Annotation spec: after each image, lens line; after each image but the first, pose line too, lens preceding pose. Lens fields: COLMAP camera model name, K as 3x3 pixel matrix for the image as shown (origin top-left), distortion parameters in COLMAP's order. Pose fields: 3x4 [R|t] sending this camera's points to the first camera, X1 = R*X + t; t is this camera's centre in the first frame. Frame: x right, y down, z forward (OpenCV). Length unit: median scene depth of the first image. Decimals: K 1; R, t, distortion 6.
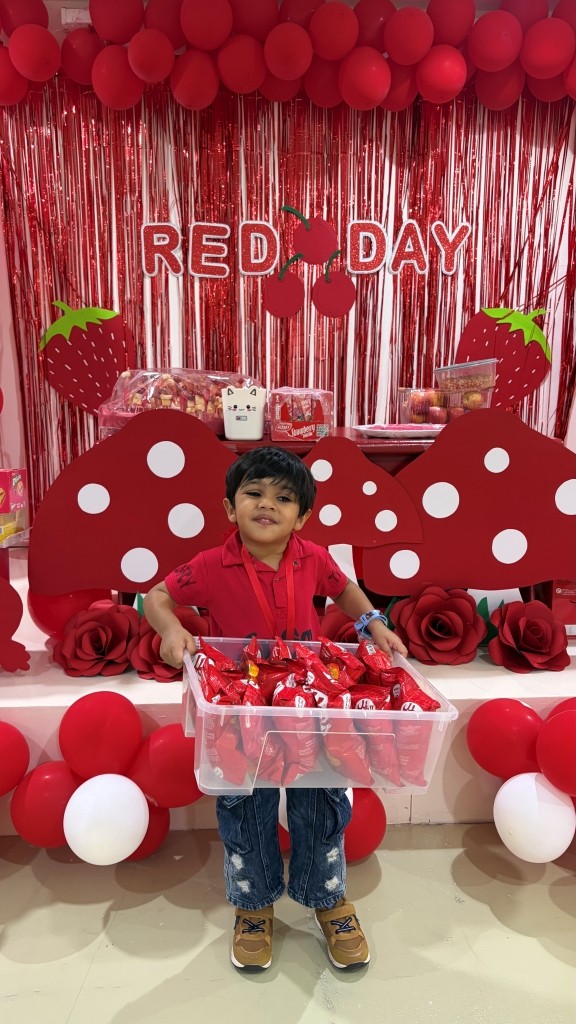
lens RADIAL K [[773.7, 0, 282.5], [0, 773.7, 513.3], [0, 0, 1]] dist [0.012223, 0.004977]
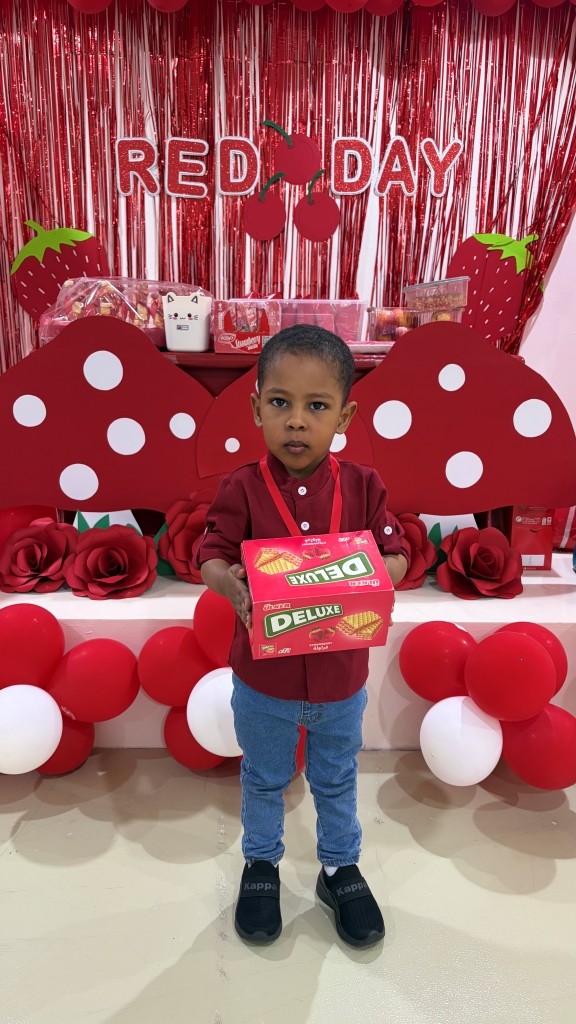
lens RADIAL K [[761.7, 0, 286.5], [0, 761.7, 520.6], [0, 0, 1]] dist [0.036032, -0.045398]
pose [[0.999370, 0.020255, -0.029153, 0.065395], [-0.018292, 0.997645, 0.066101, 0.030049], [0.030423, -0.065527, 0.997387, 0.032095]]
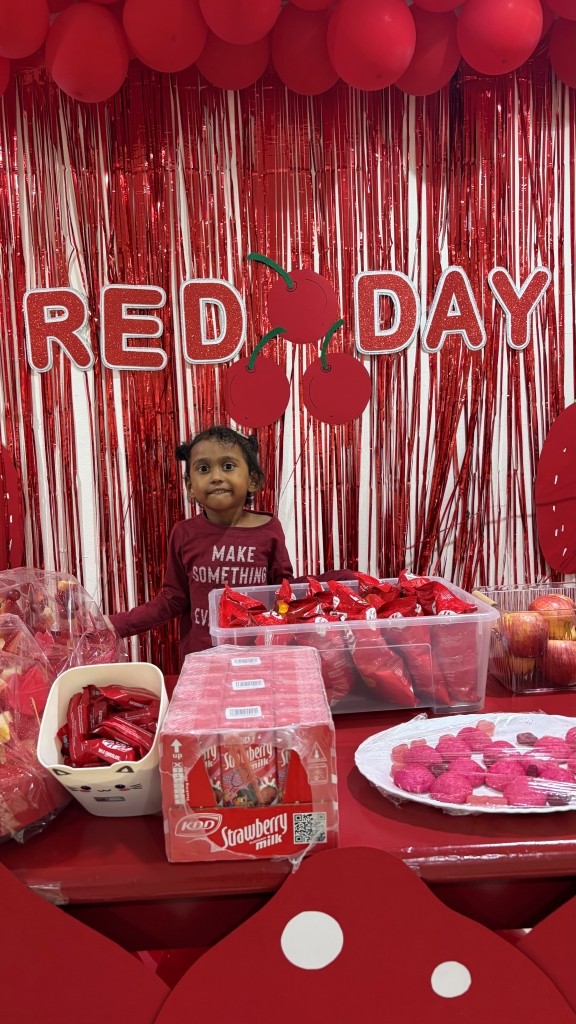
lens RADIAL K [[772.5, 0, 286.4], [0, 772.5, 517.0], [0, 0, 1]] dist [0.015321, -0.003667]
pose [[0.999158, -0.038123, -0.015135, 0.032048], [0.036917, 0.996630, -0.073254, -0.137239], [0.017877, 0.072634, 0.997198, 0.391659]]
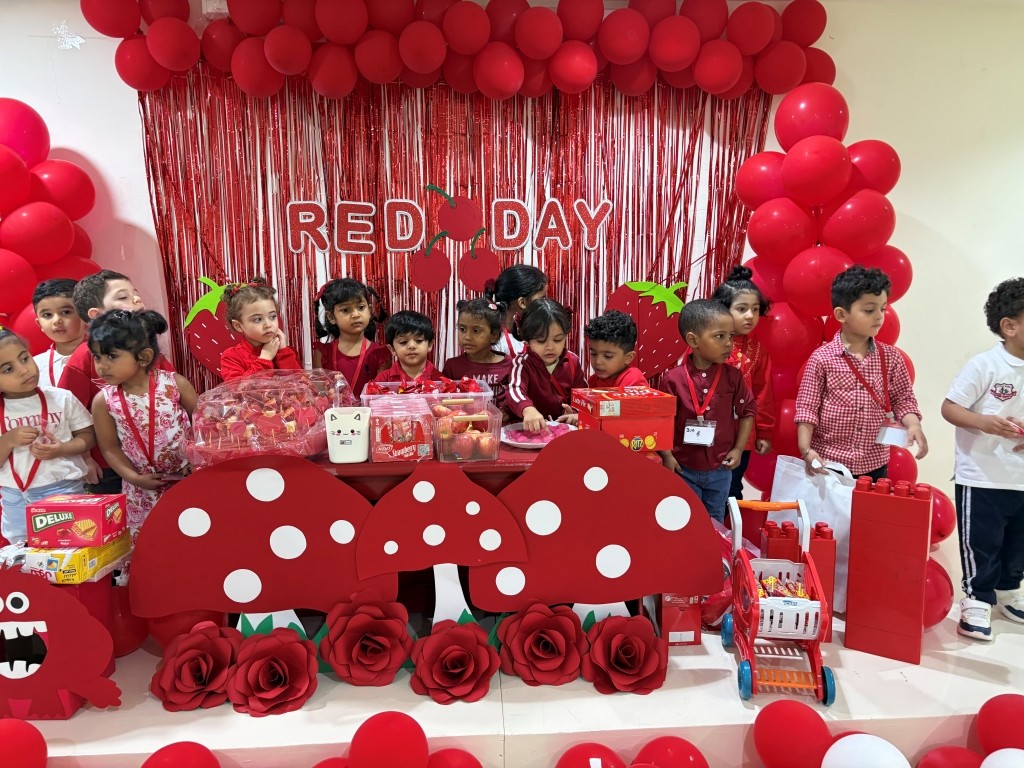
lens RADIAL K [[767.8, 0, 522.6], [0, 767.8, 381.0], [0, 0, 1]] dist [0.051011, -0.084980]
pose [[0.999531, -0.007048, 0.029814, 0.093221], [0.008115, 0.999325, -0.035831, -0.100878], [-0.029541, 0.036056, 0.998913, -0.007556]]
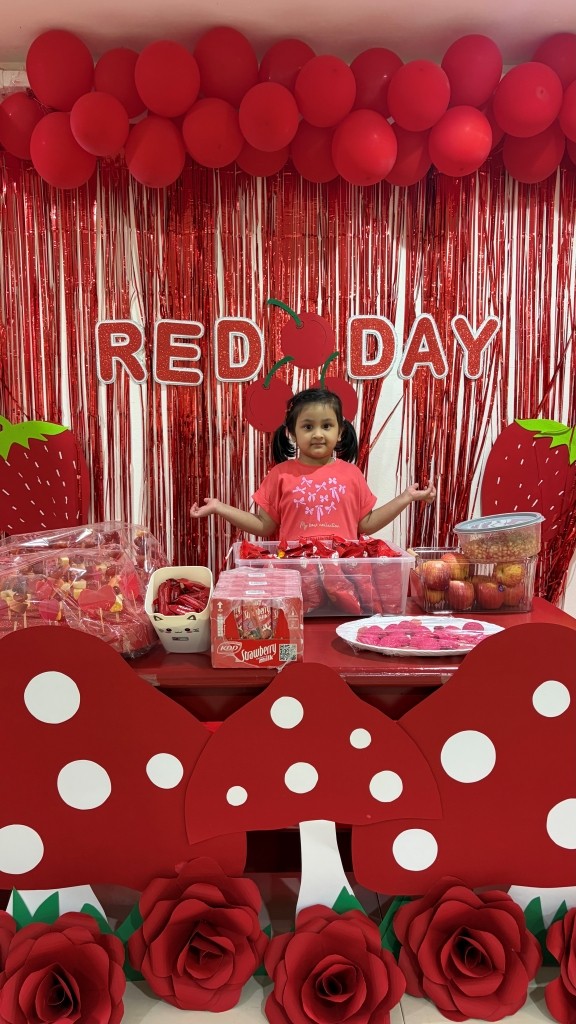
lens RADIAL K [[770.6, 0, 286.2], [0, 770.6, 514.9], [0, 0, 1]] dist [0.039126, -0.049755]
pose [[0.999593, 0.000088, -0.028521, 0.042669], [-0.002157, 0.997365, -0.072510, -0.109063], [0.028439, 0.072542, 0.996960, 0.201394]]
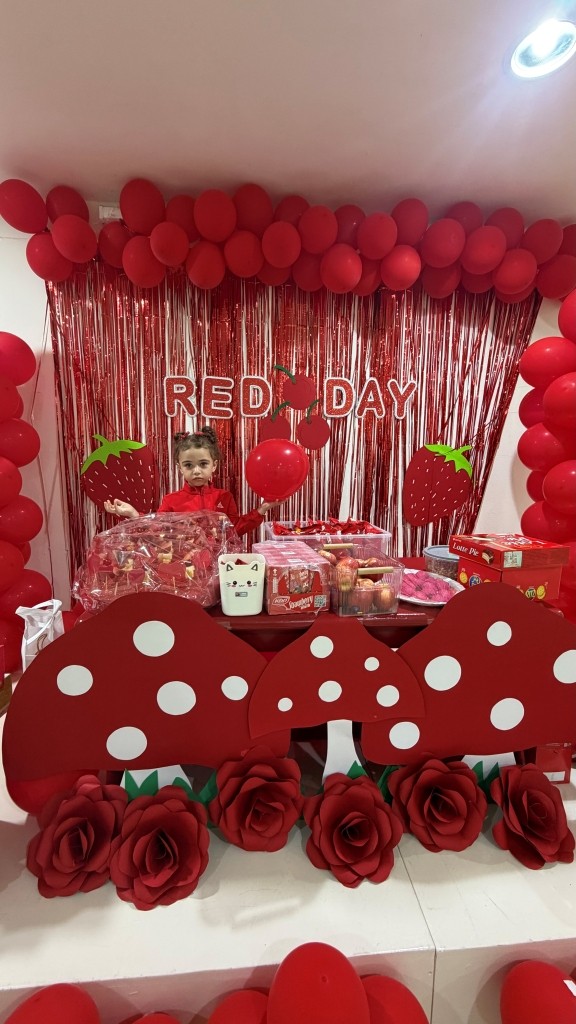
lens RADIAL K [[428.4, 0, 286.6], [0, 428.4, 512.3], [0, 0, 1]] dist [-0.003616, 0.000005]
pose [[0.998954, 0.007524, 0.045100, -0.010368], [-0.005886, 0.999322, -0.036337, -0.124049], [-0.045342, 0.036034, 0.998321, 0.291881]]
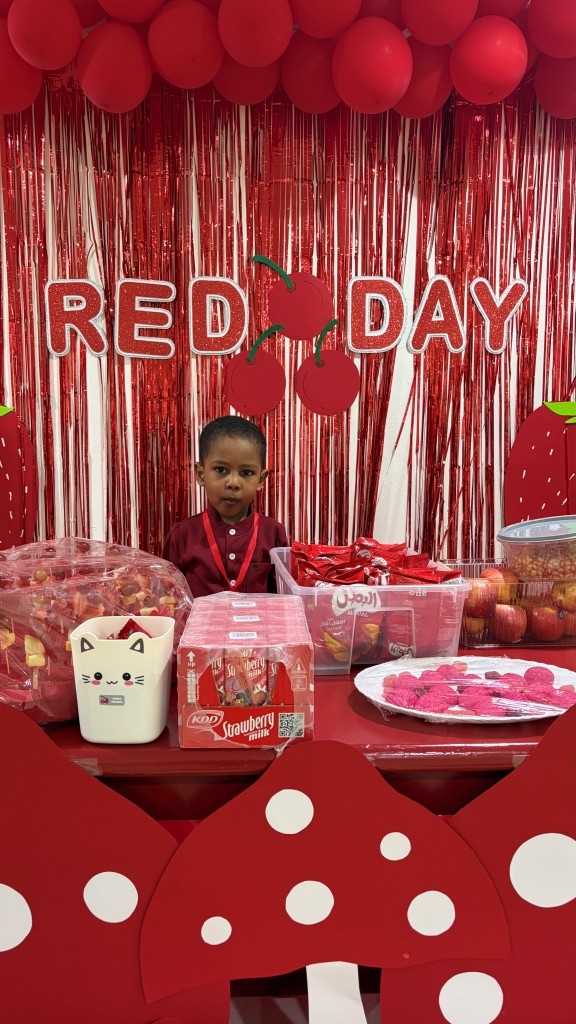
lens RADIAL K [[772.5, 0, 286.4], [0, 772.5, 517.0], [0, 0, 1]] dist [0.015321, -0.003667]
pose [[0.999999, 0.001328, -0.000326, 0.030166], [-0.001345, 0.998140, -0.060948, -0.124001], [0.000244, 0.060948, 0.998141, 0.330935]]
